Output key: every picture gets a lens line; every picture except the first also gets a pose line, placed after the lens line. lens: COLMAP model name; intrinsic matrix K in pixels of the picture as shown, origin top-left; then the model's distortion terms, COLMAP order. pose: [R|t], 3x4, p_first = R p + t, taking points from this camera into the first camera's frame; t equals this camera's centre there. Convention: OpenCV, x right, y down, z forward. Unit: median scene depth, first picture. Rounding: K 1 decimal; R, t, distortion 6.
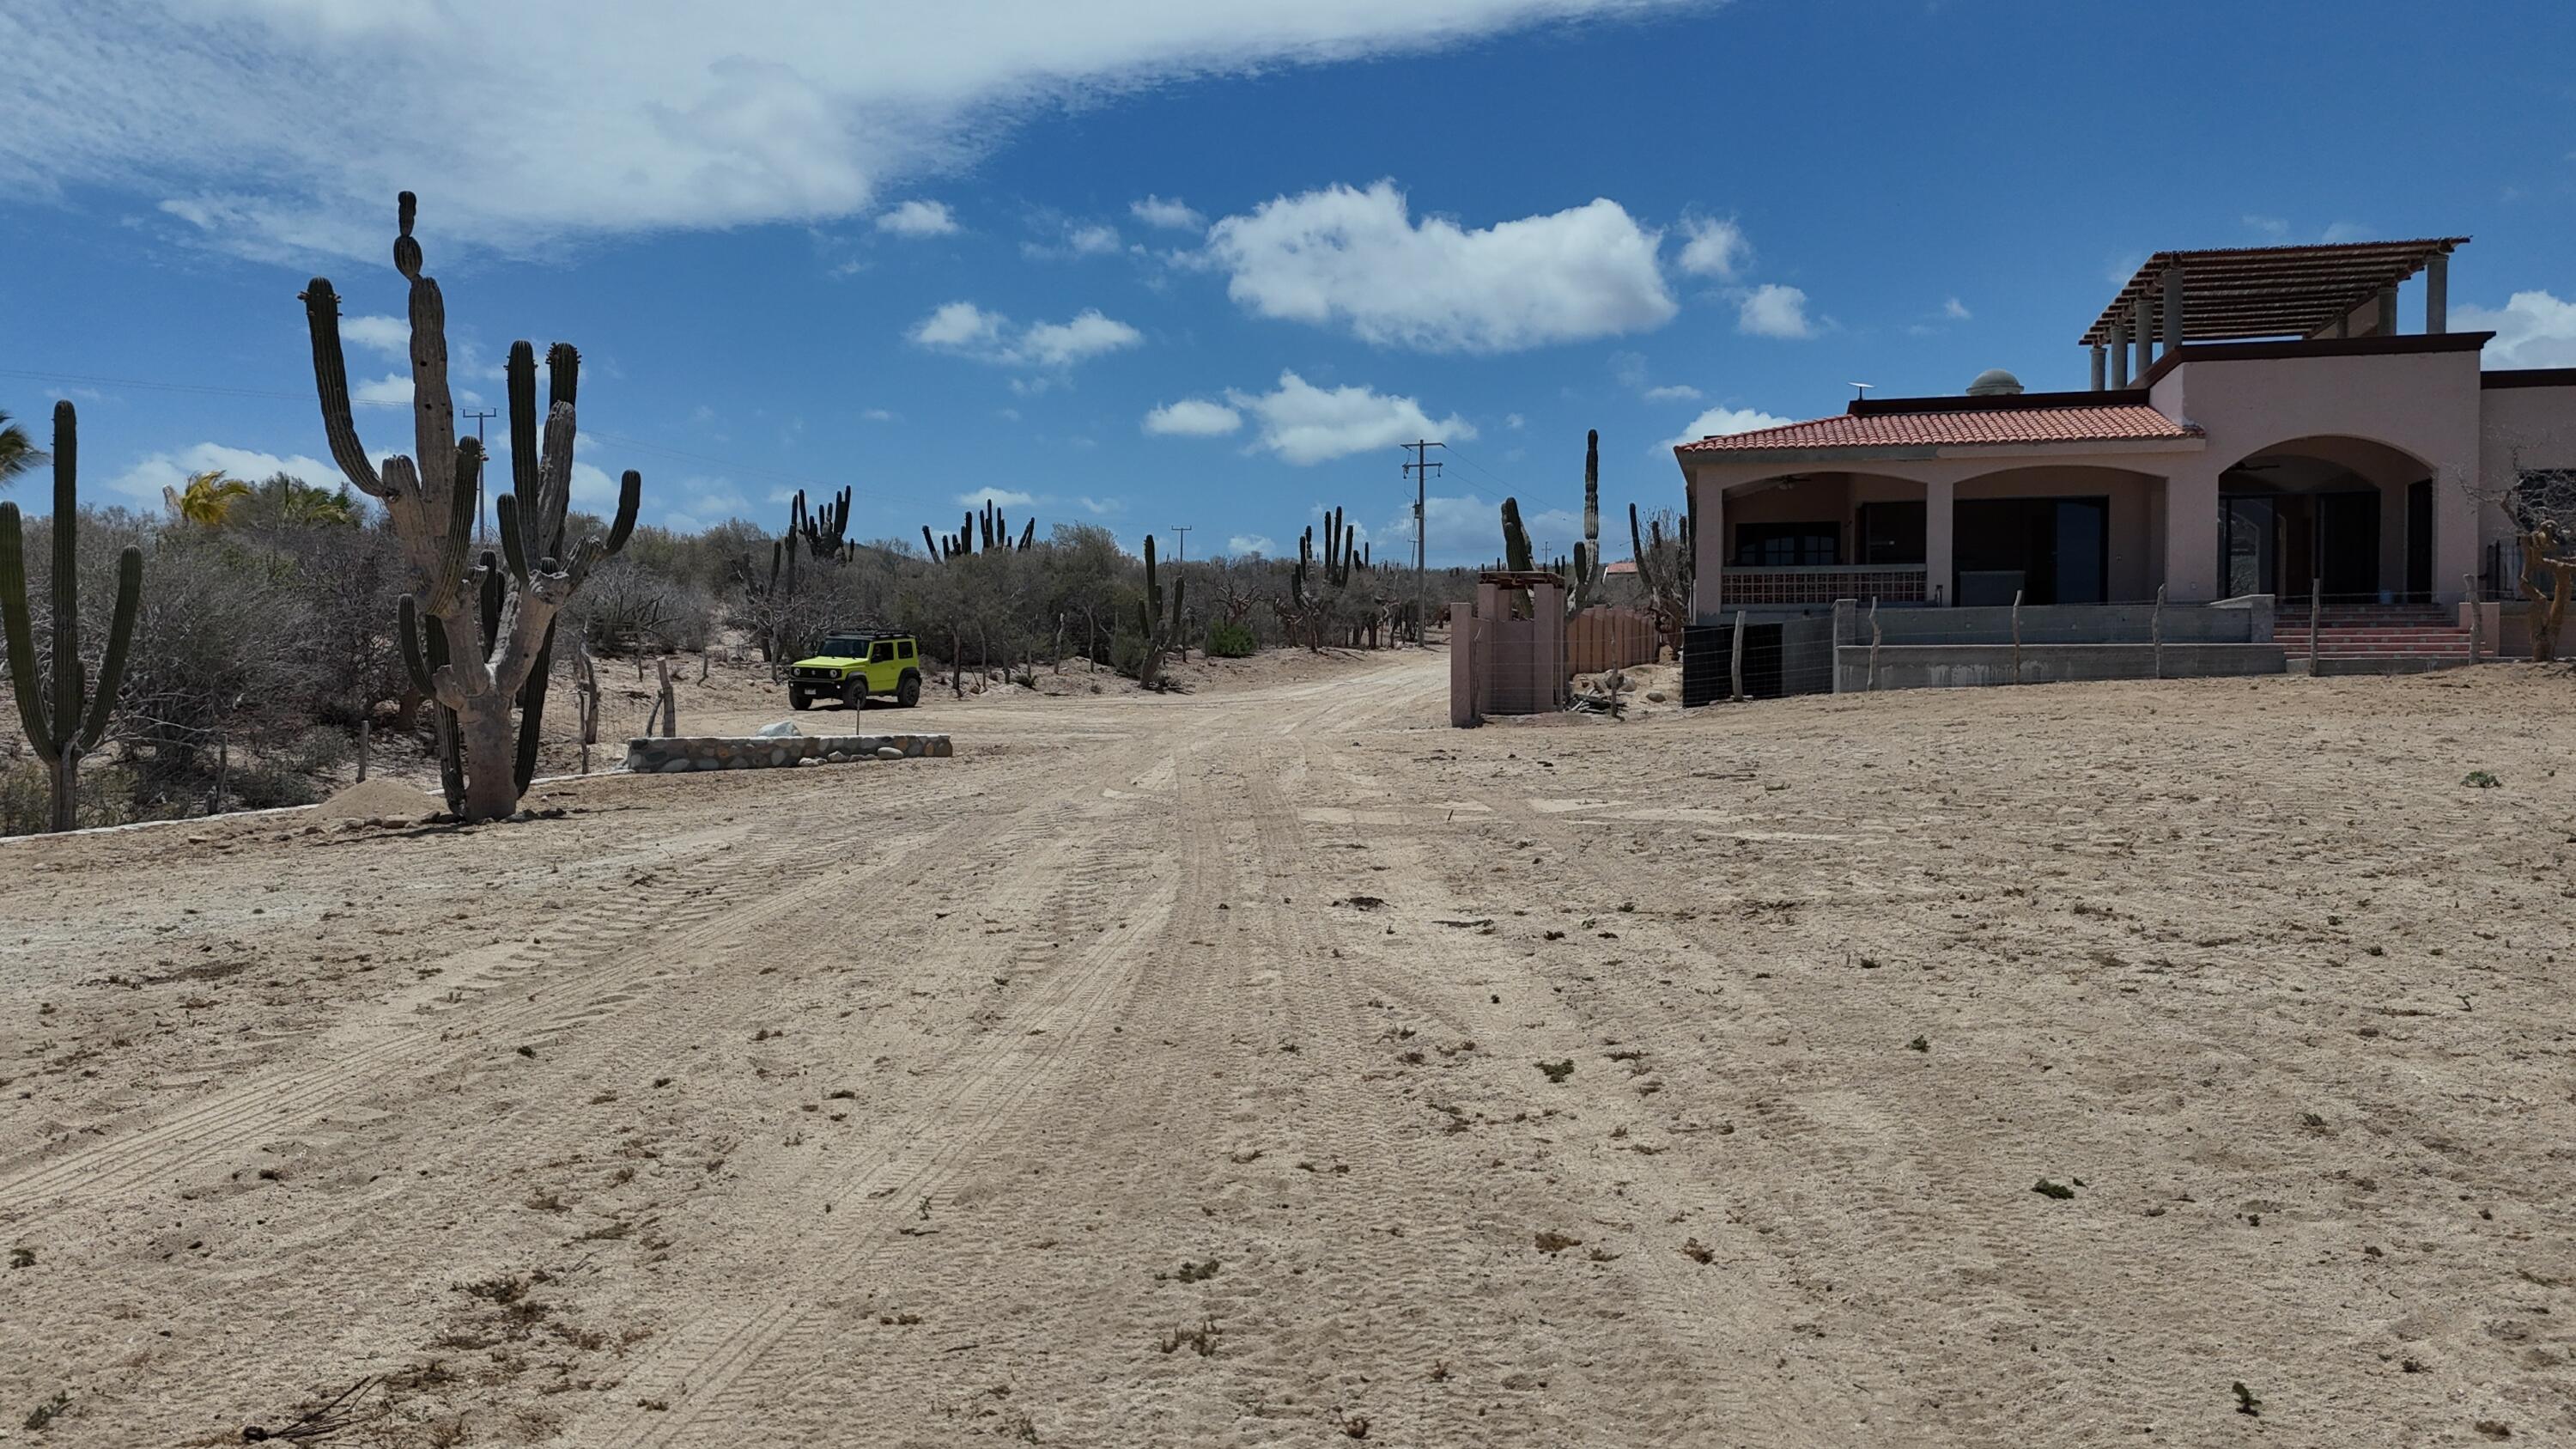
lens RADIAL K [[1882.8, 0, 1293.3], [0, 1882.8, 728.1], [0, 0, 1]] dist [0.072171, -0.080066]
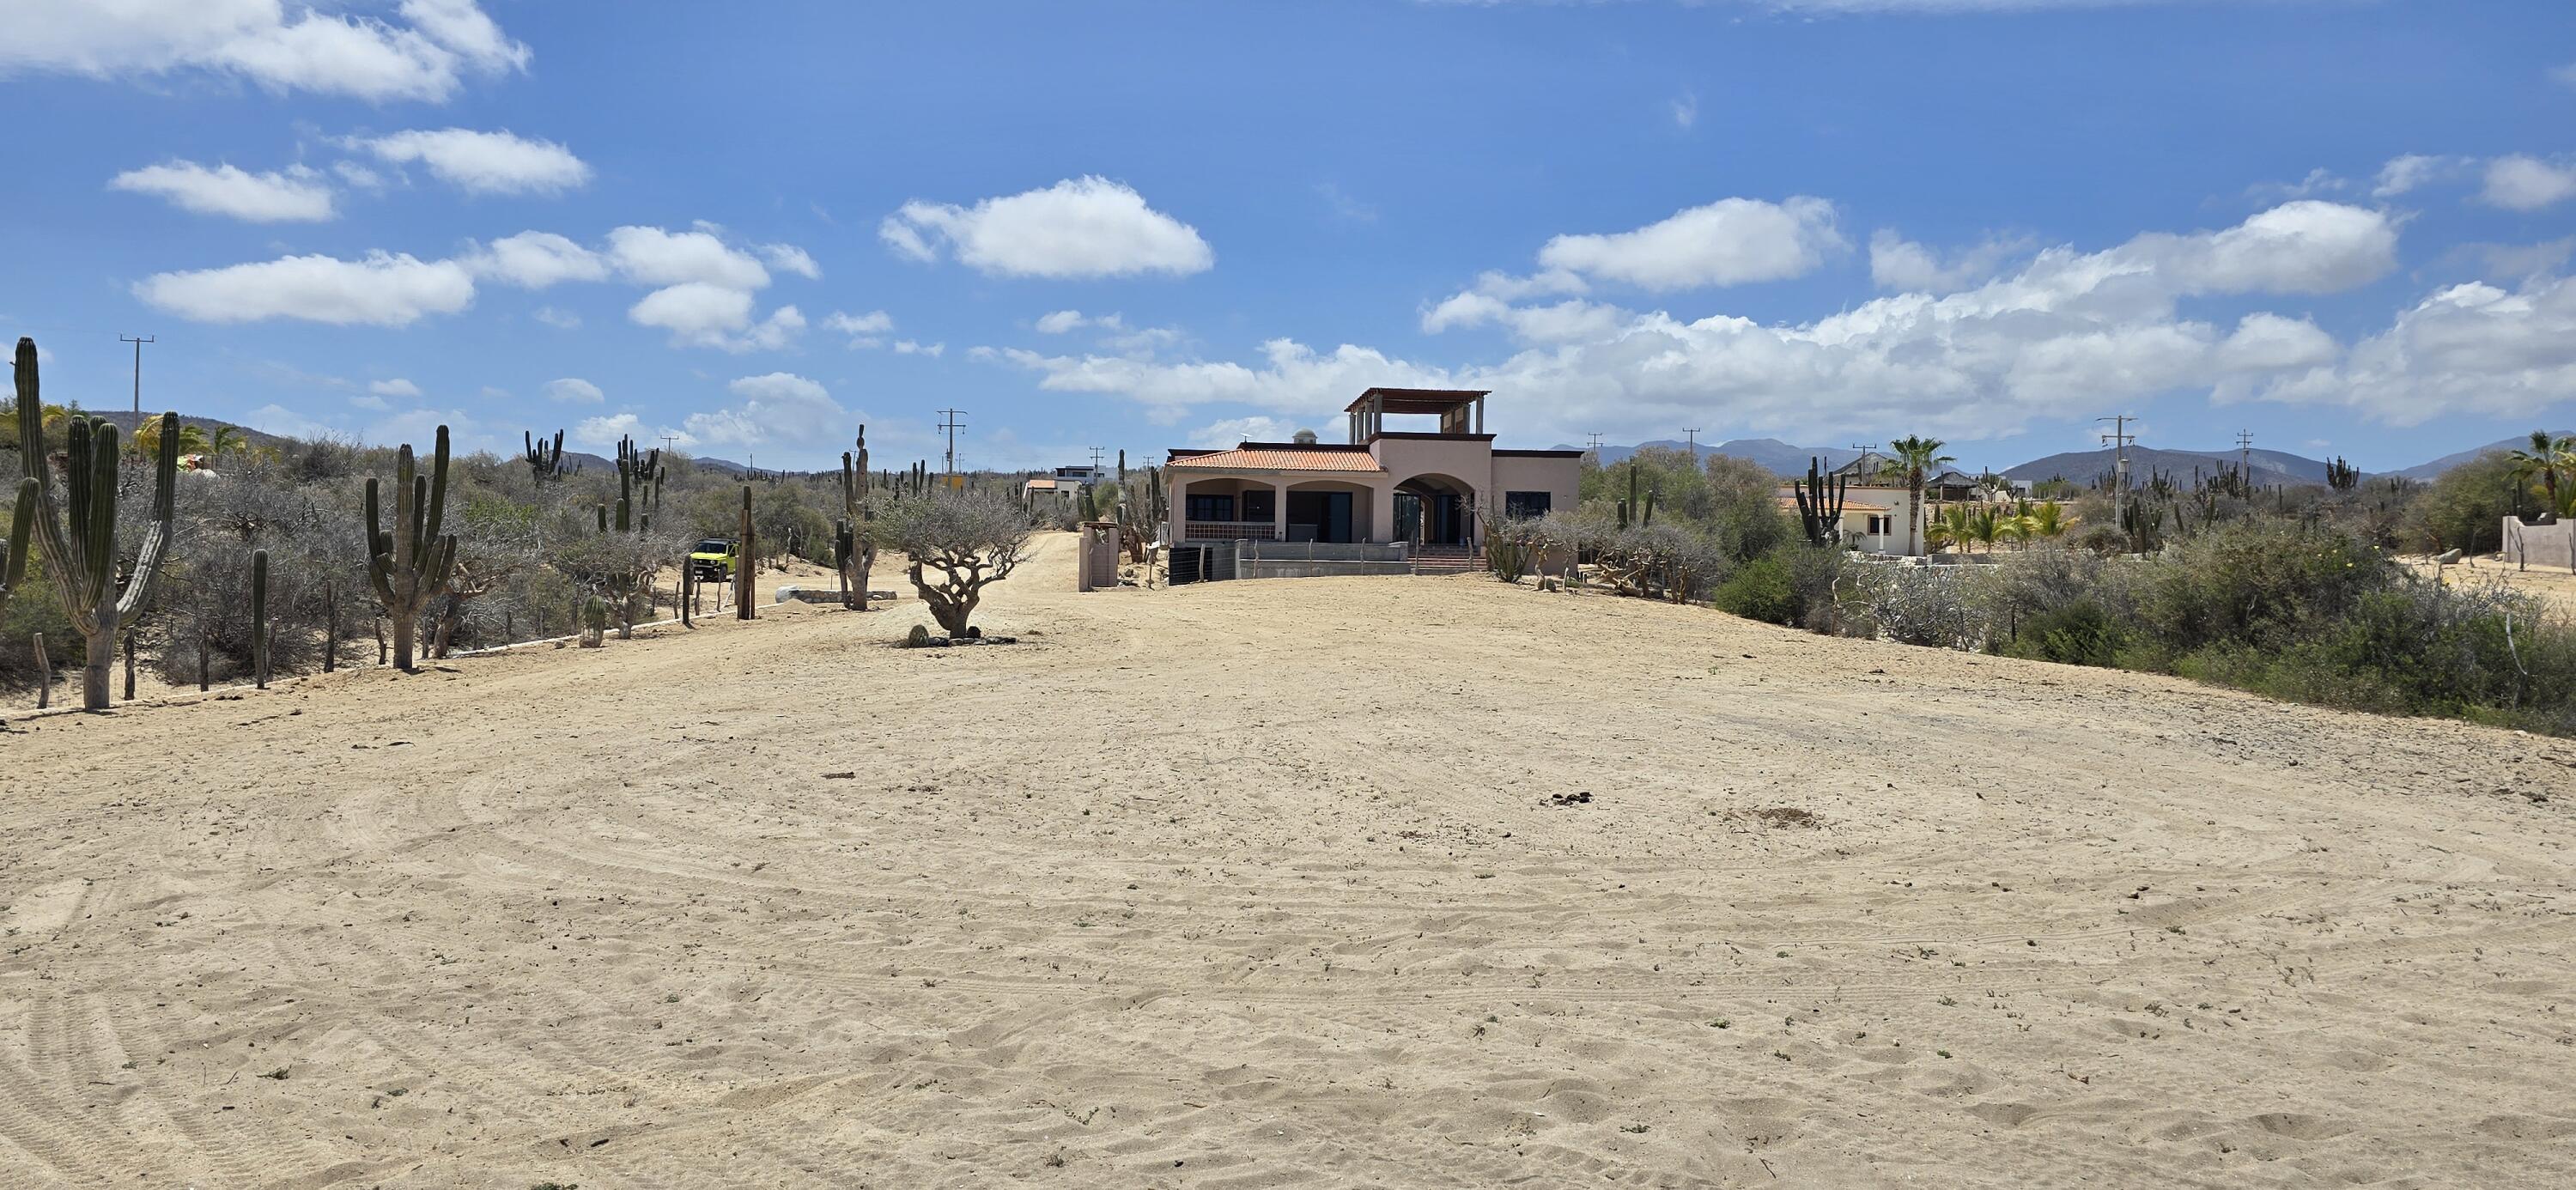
lens RADIAL K [[1723.5, 0, 1276.8], [0, 1723.5, 584.2], [0, 0, 1]] dist [0.047889, -0.017603]
pose [[0.944548, 0.013925, 0.328079, -0.321762], [-0.008241, 0.999791, -0.018709, 0.023307], [-0.328271, 0.014968, 0.944465, -0.895055]]
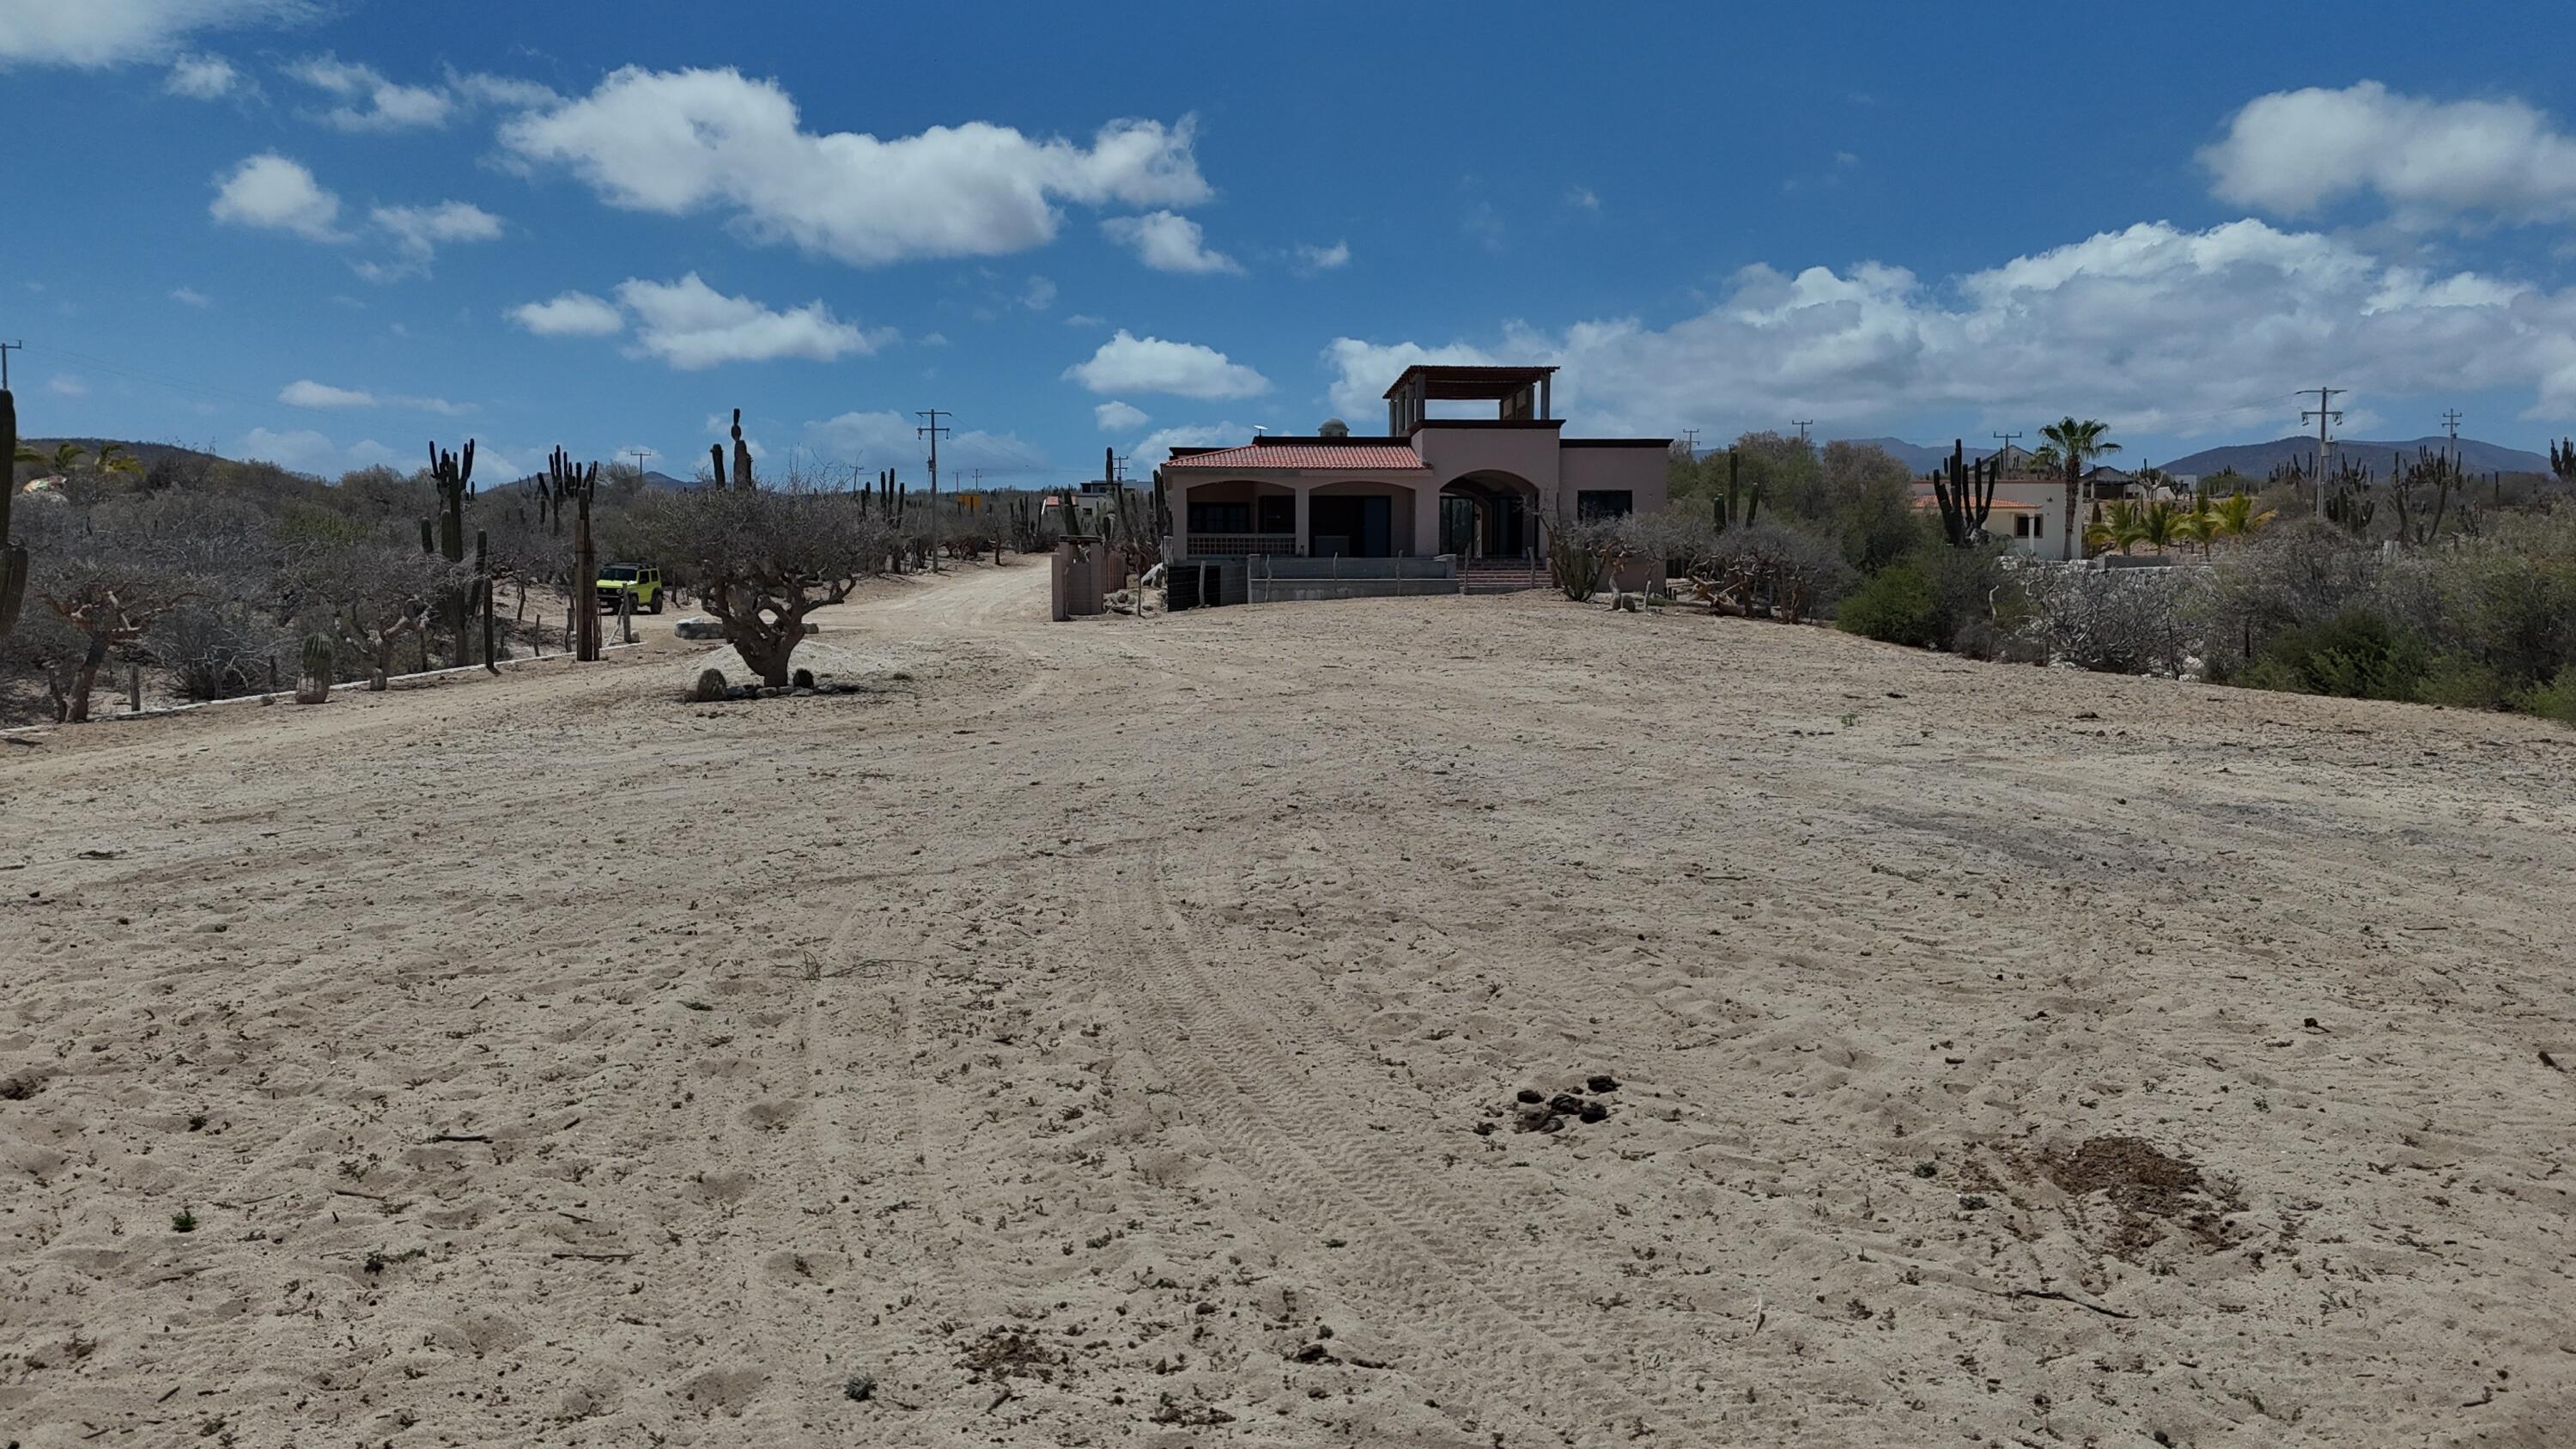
lens RADIAL K [[1882.8, 0, 1299.7], [0, 1882.8, 749.0], [0, 0, 1]] dist [0.072171, -0.080066]
pose [[0.951687, -0.023403, 0.306175, -0.220757], [0.007134, 0.998507, 0.054147, 0.022334], [-0.306986, -0.049347, 0.950434, -0.728297]]
